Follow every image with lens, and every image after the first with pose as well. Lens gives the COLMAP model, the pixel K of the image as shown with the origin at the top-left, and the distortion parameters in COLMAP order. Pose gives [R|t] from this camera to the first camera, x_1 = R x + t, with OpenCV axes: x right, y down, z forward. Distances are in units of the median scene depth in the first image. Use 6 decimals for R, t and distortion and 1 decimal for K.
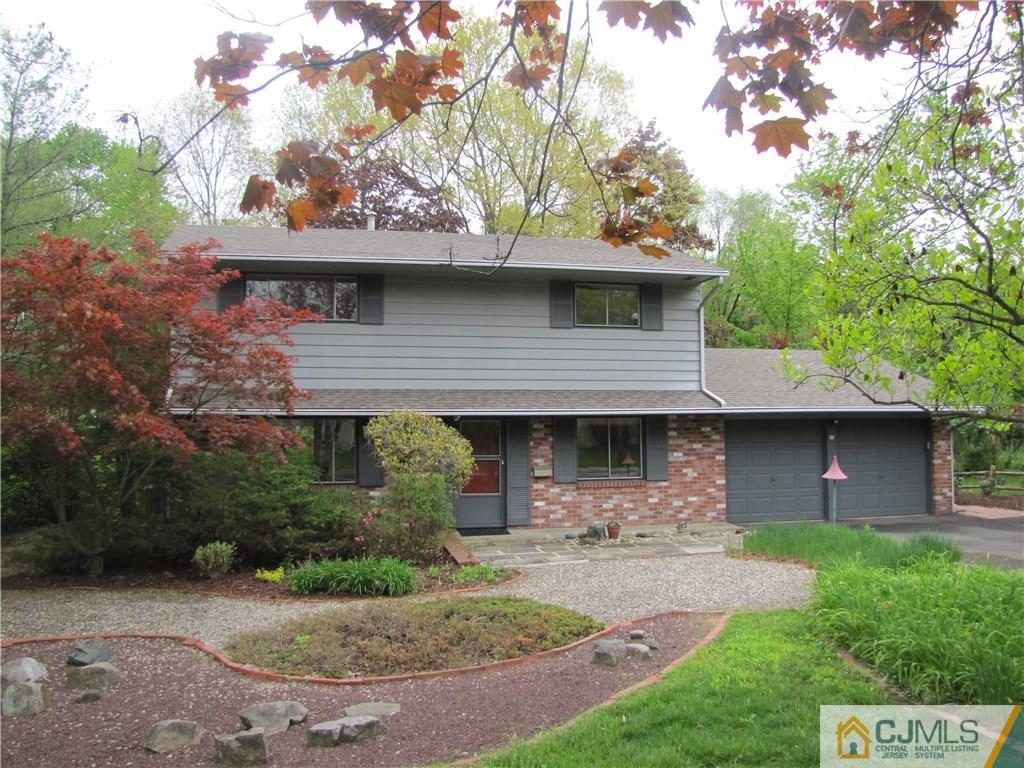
lens RADIAL K [[869.2, 0, 527.2], [0, 869.2, 379.0], [0, 0, 1]] dist [-0.187927, 0.174173]
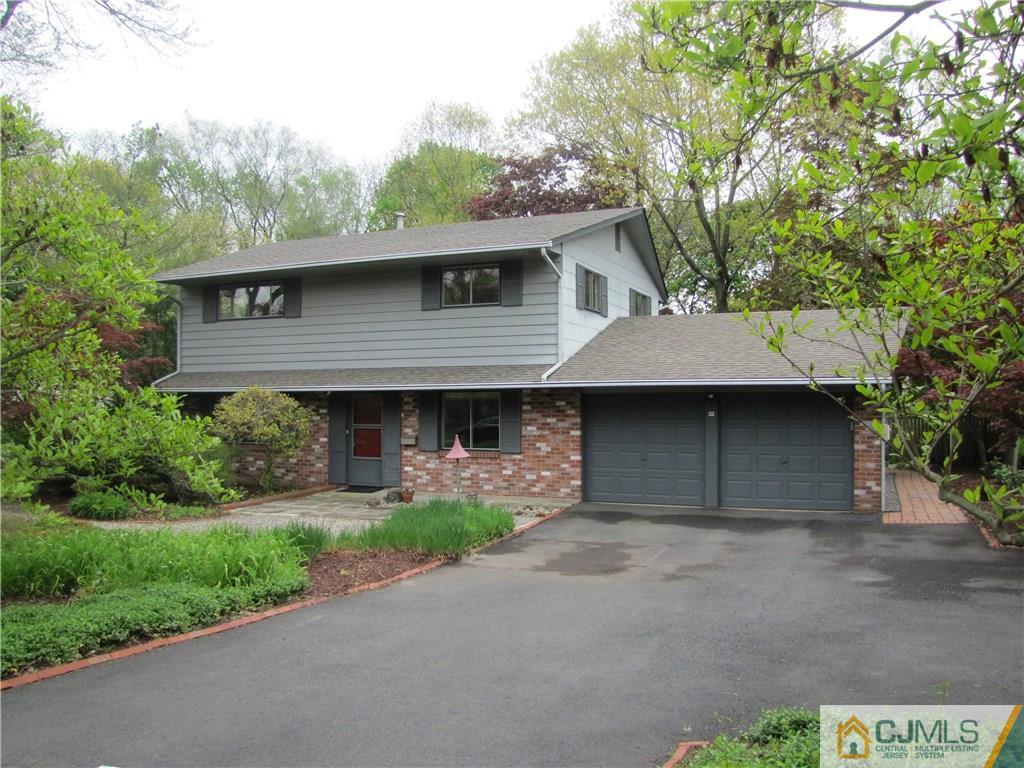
lens RADIAL K [[869.2, 0, 527.2], [0, 869.2, 379.0], [0, 0, 1]] dist [-0.187927, 0.174173]
pose [[0.809836, -0.011196, -0.586550, 0.770737], [0.031307, 0.999218, 0.024152, 0.005419], [0.585821, -0.037923, 0.809553, 0.181478]]
